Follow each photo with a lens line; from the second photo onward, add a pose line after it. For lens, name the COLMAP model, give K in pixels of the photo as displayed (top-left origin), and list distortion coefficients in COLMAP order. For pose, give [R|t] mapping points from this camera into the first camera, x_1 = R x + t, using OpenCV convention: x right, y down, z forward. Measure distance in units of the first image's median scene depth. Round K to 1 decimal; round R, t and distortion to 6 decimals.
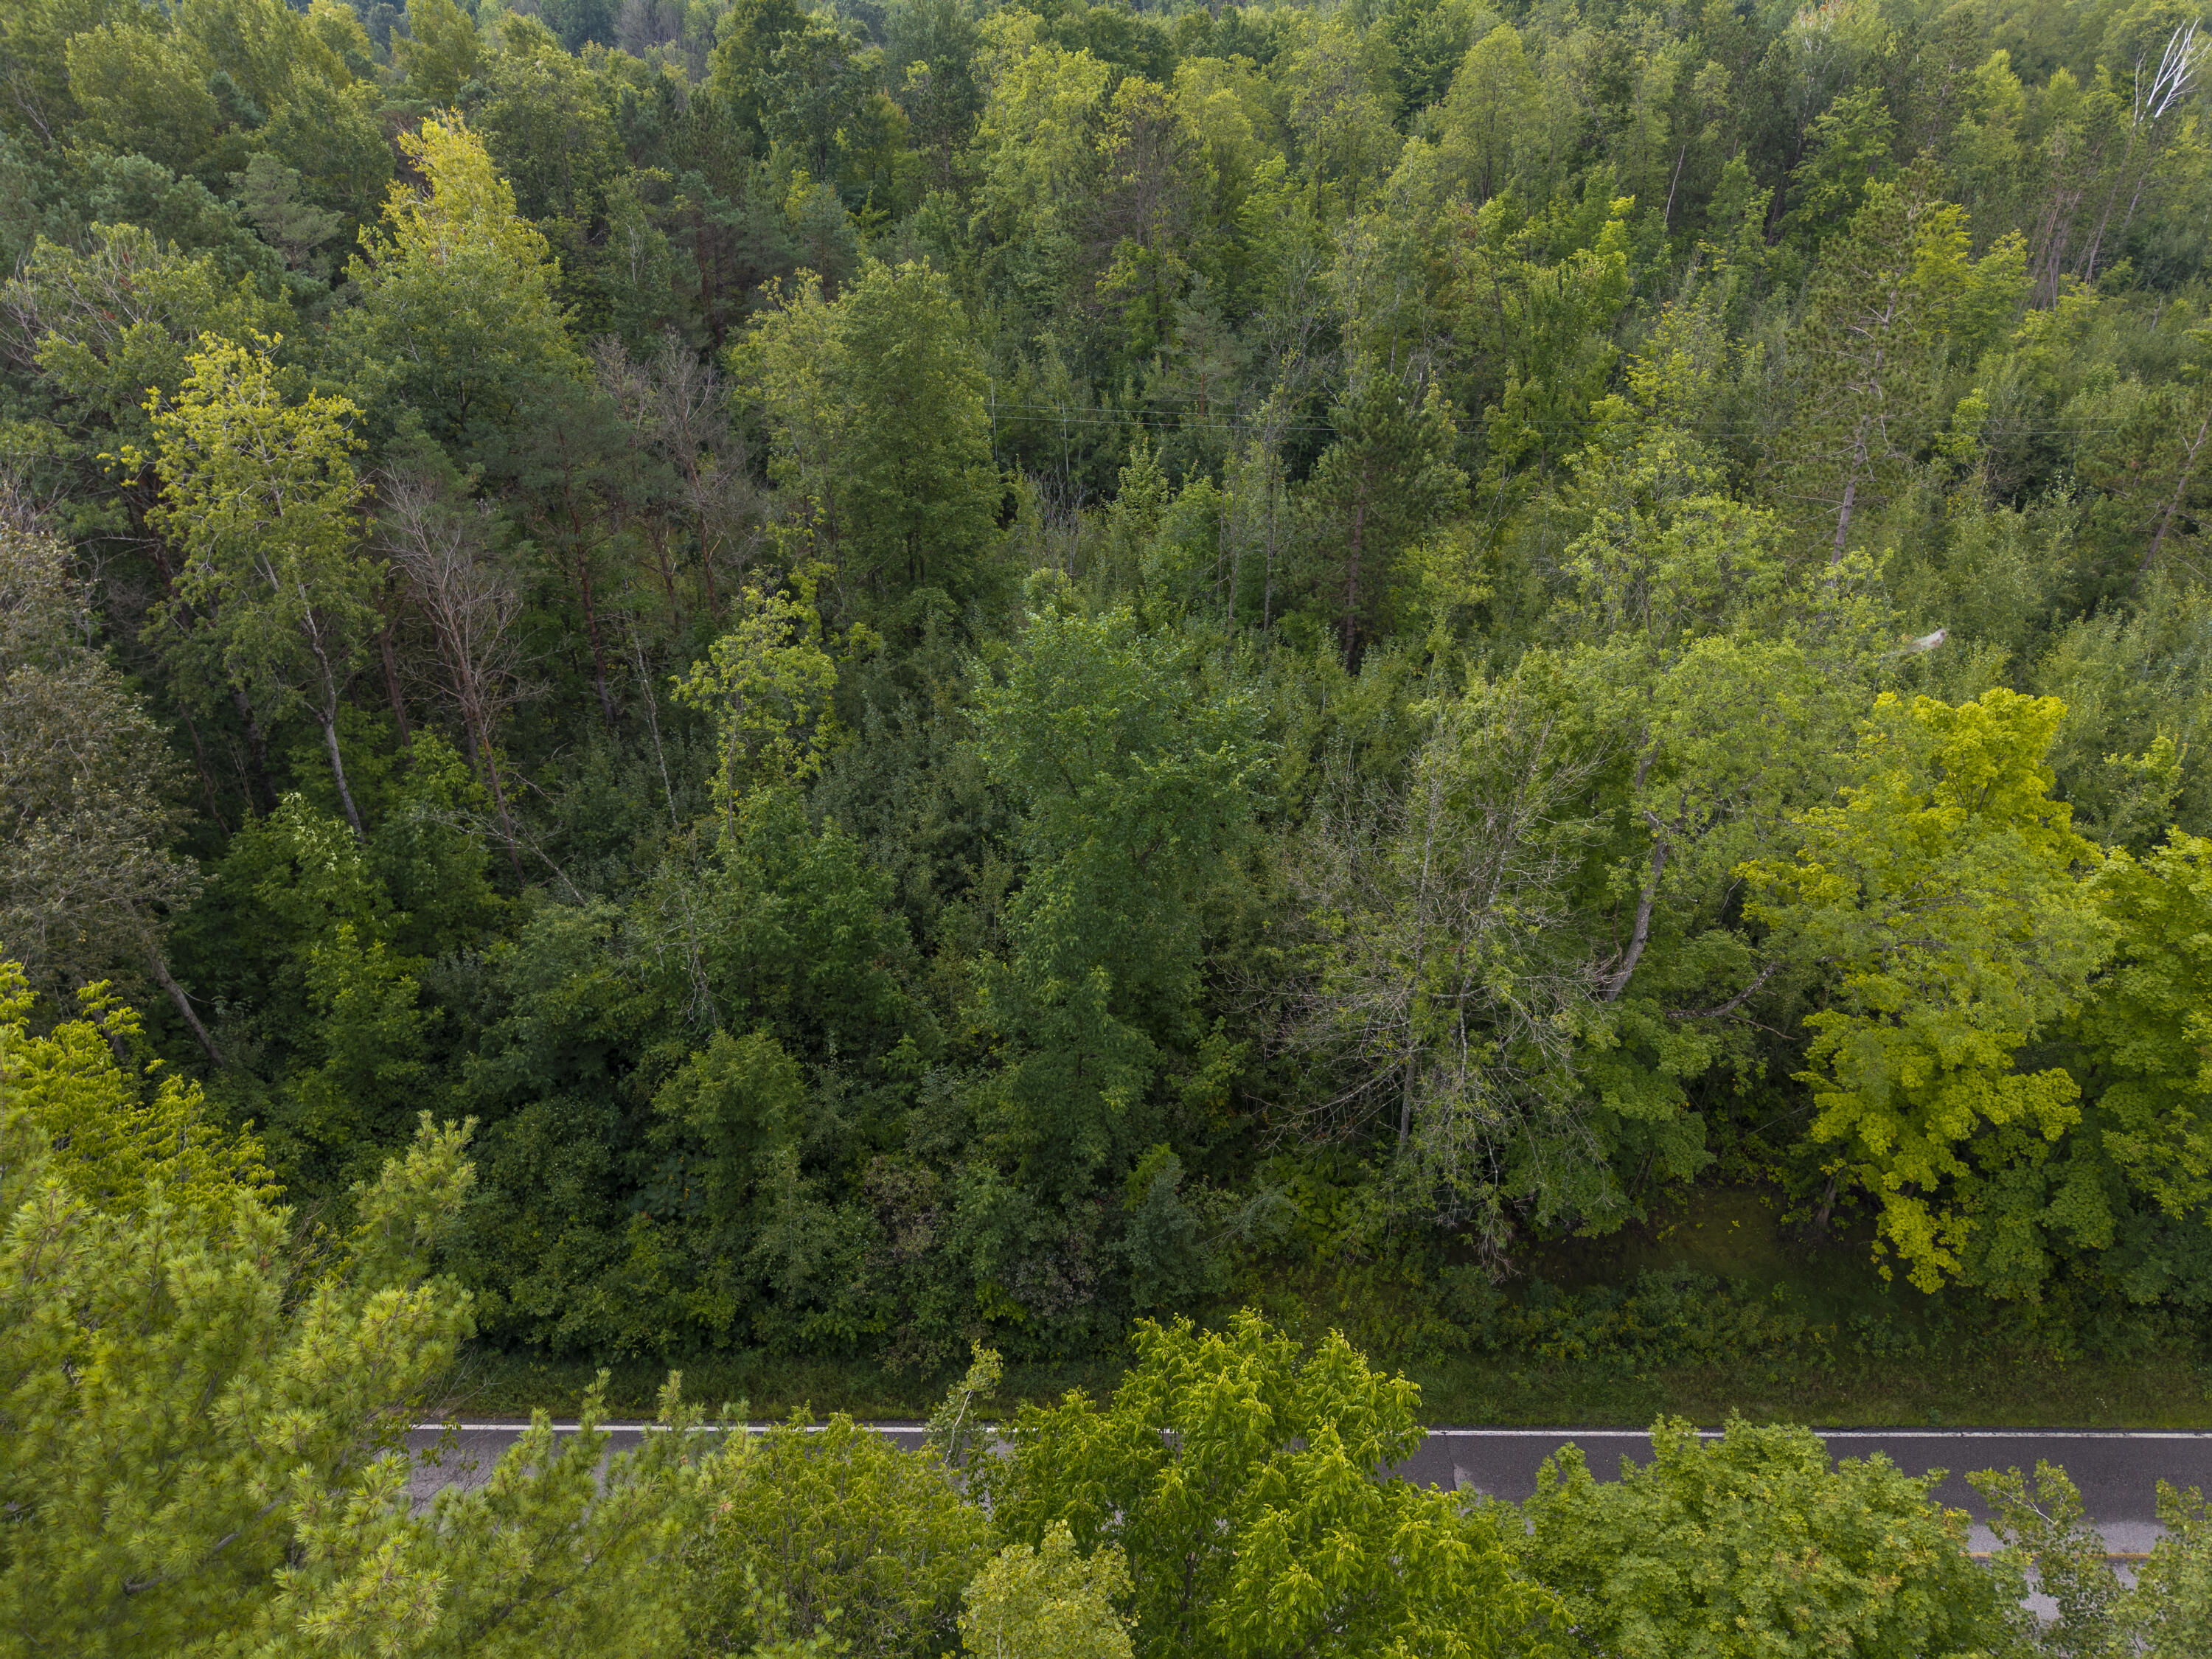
lens RADIAL K [[1476.9, 0, 1107.6], [0, 1476.9, 821.7], [0, 0, 1]] dist [0.033197, -0.036178]
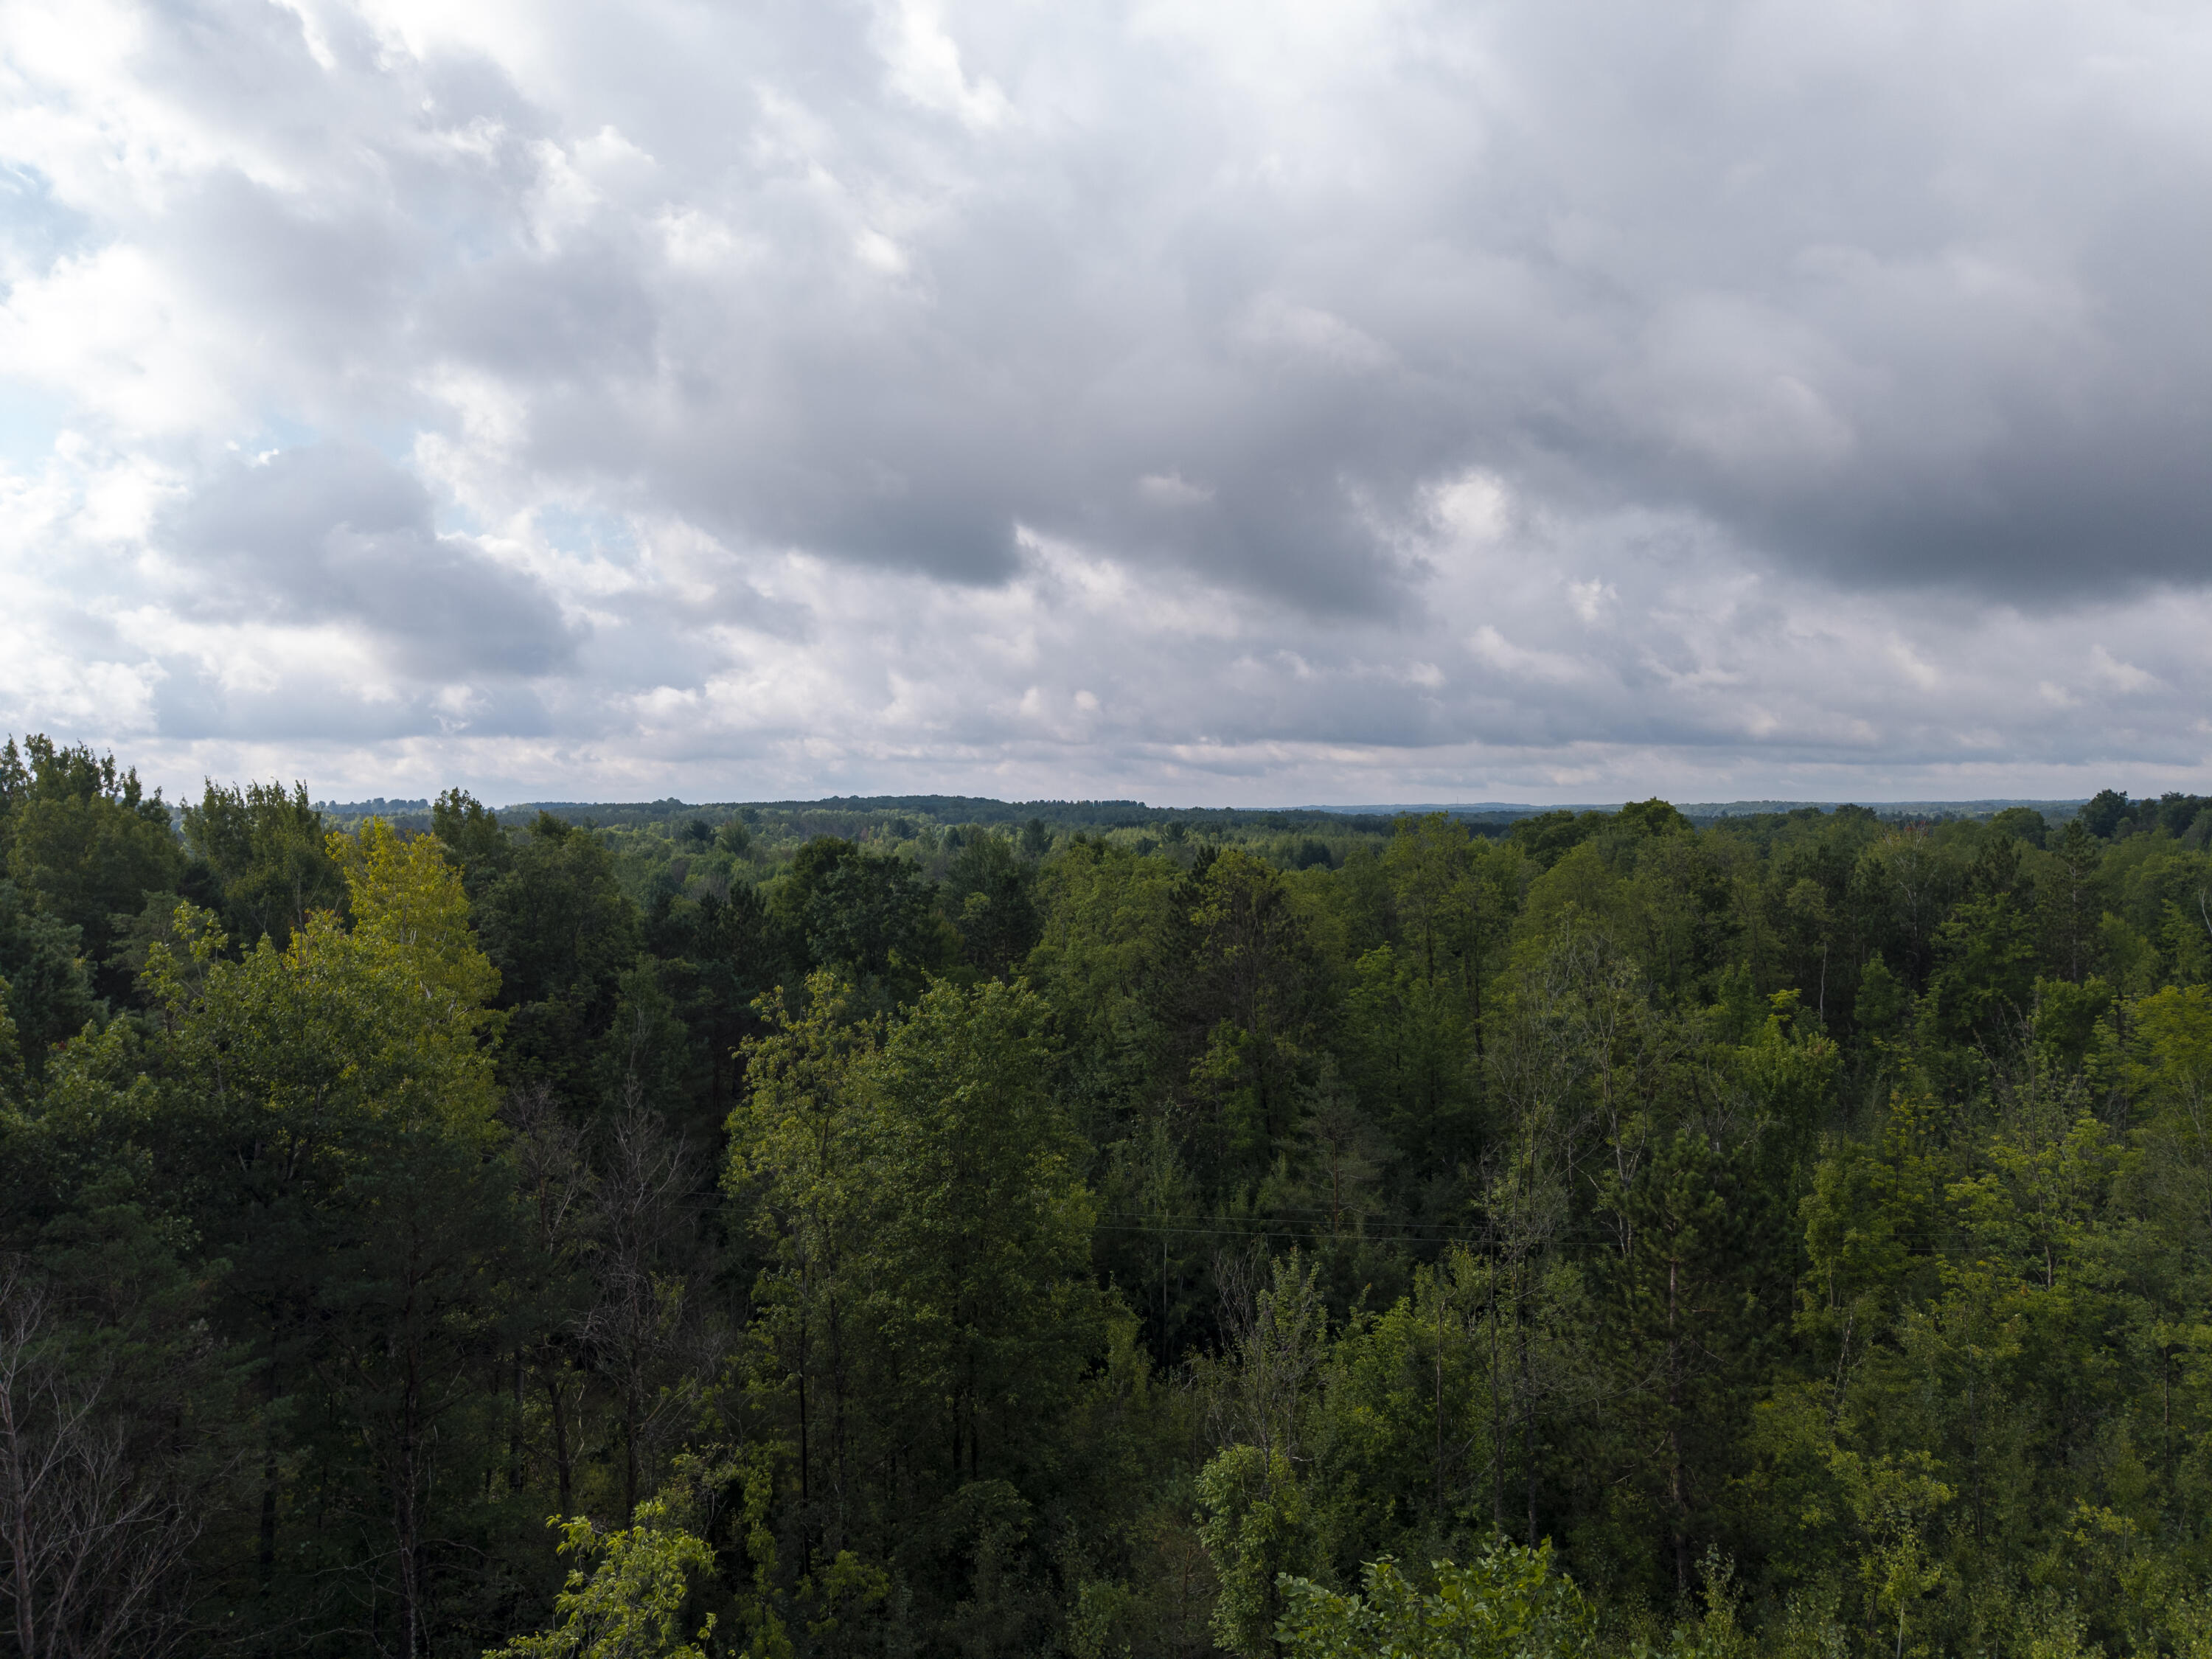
lens RADIAL K [[1450.0, 0, 1106.0], [0, 1450.0, 829.5], [0, 0, 1]] dist [0.038540, -0.061759]
pose [[0.999908, -0.007040, -0.011634, -0.044507], [-0.000279, 0.844759, -0.535148, -0.046148], [0.013595, 0.535101, 0.844678, 0.248403]]
